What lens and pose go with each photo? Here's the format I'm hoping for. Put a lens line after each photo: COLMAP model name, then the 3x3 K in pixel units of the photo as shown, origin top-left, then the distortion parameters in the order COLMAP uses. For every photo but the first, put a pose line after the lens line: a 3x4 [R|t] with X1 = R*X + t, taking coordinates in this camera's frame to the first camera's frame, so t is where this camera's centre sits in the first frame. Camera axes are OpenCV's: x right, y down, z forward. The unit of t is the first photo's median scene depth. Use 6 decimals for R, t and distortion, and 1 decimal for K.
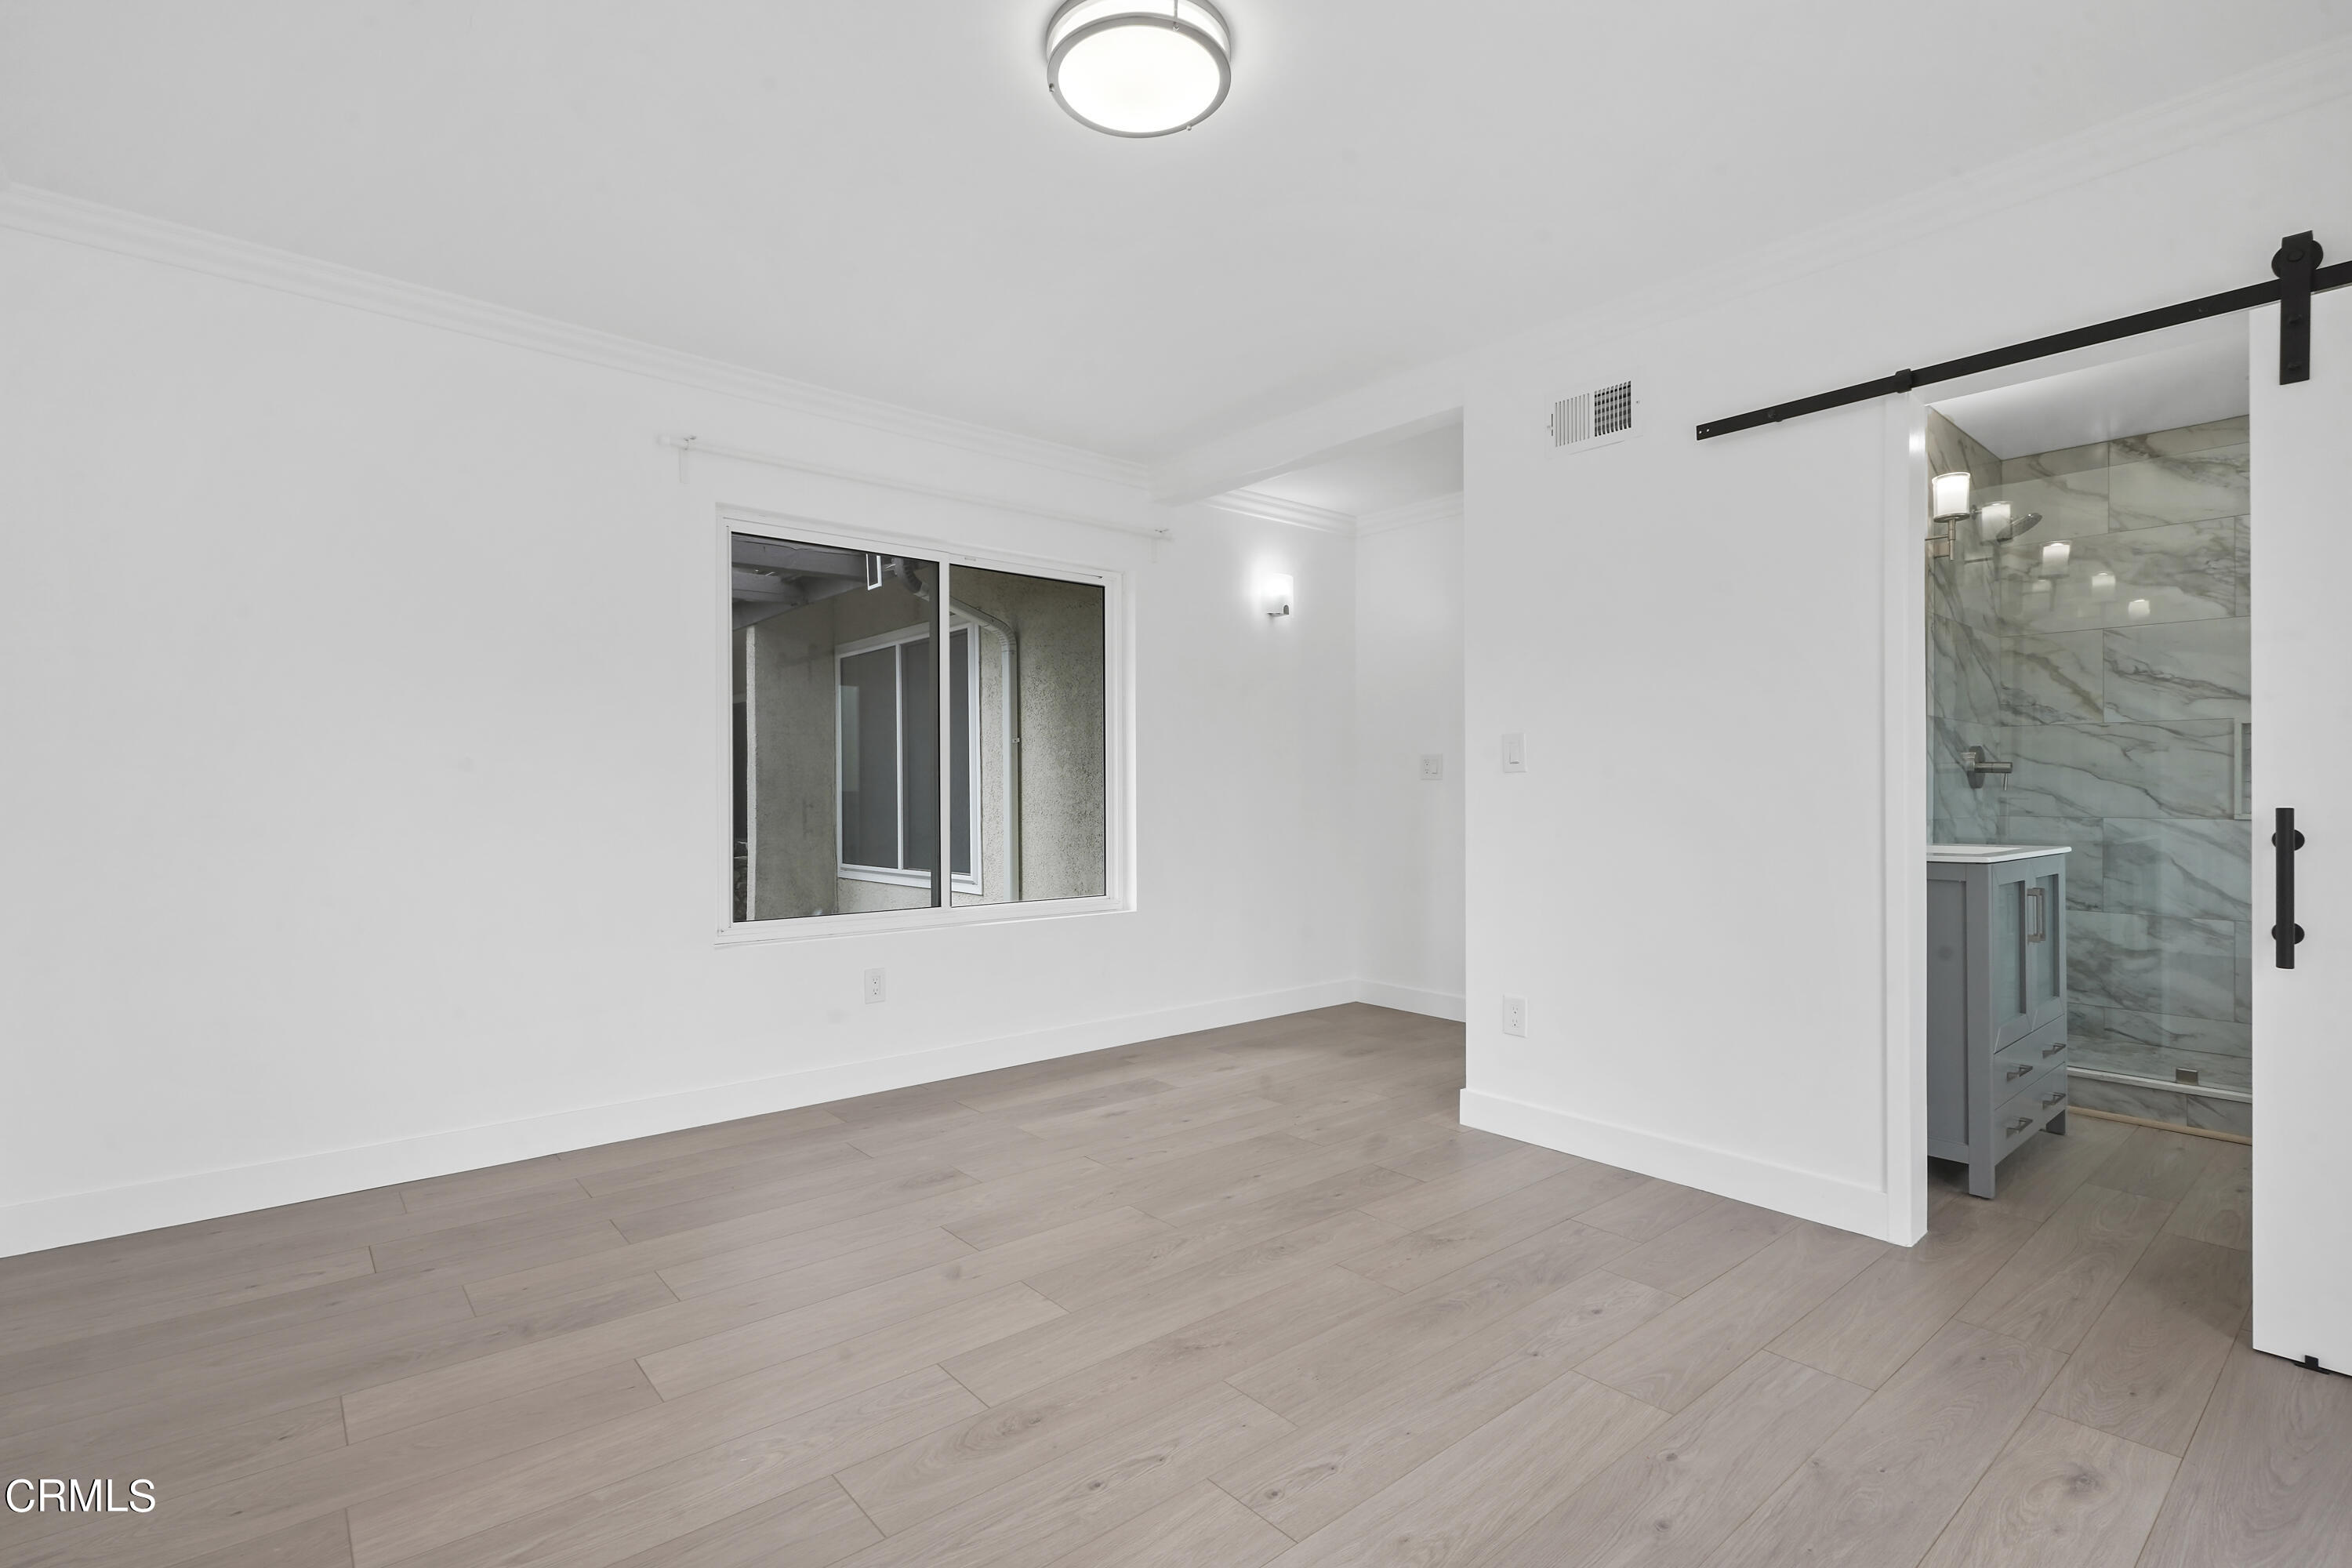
lens RADIAL K [[1078.6, 0, 1176.0], [0, 1078.6, 784.8], [0, 0, 1]] dist [-0.010805, 0.004310]
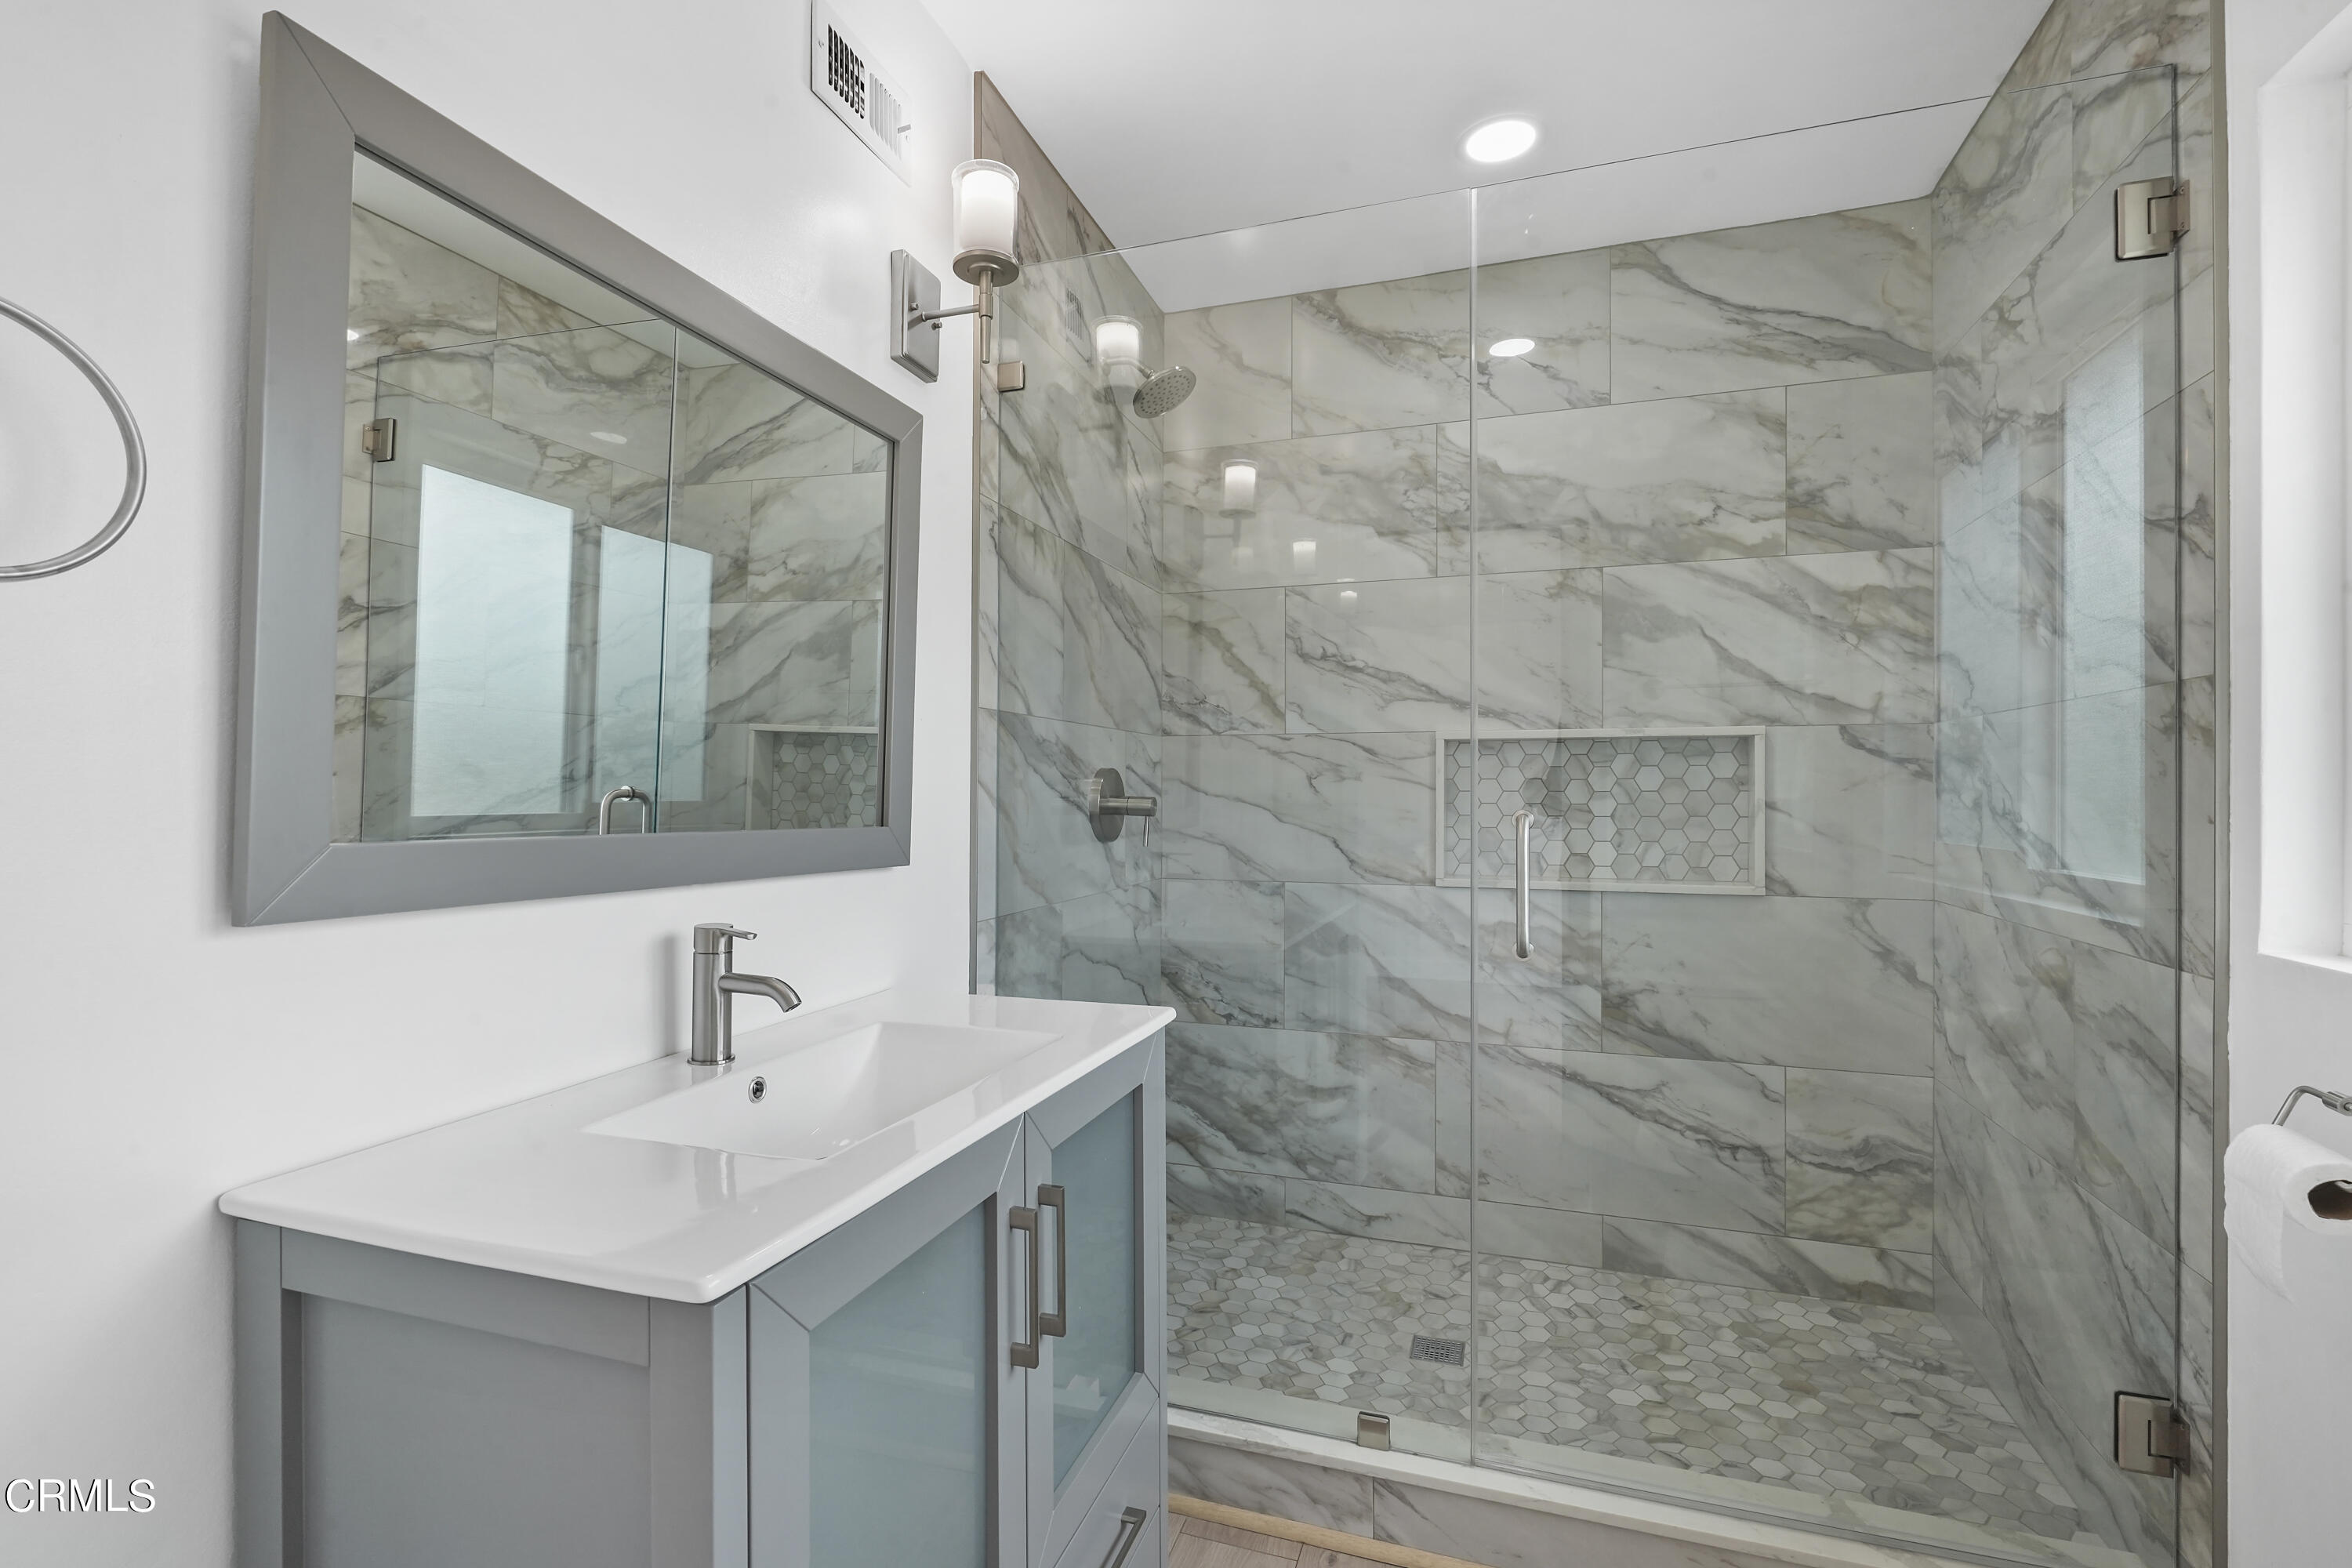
lens RADIAL K [[1078.6, 0, 1174.5], [0, 1078.6, 783.2], [0, 0, 1]] dist [-0.010805, 0.004310]
pose [[0.850201, 0.003023, 0.526449, 0.483171], [-0.001908, 0.999995, -0.002662, -0.027197], [-0.526454, 0.001259, 0.850203, 0.501515]]
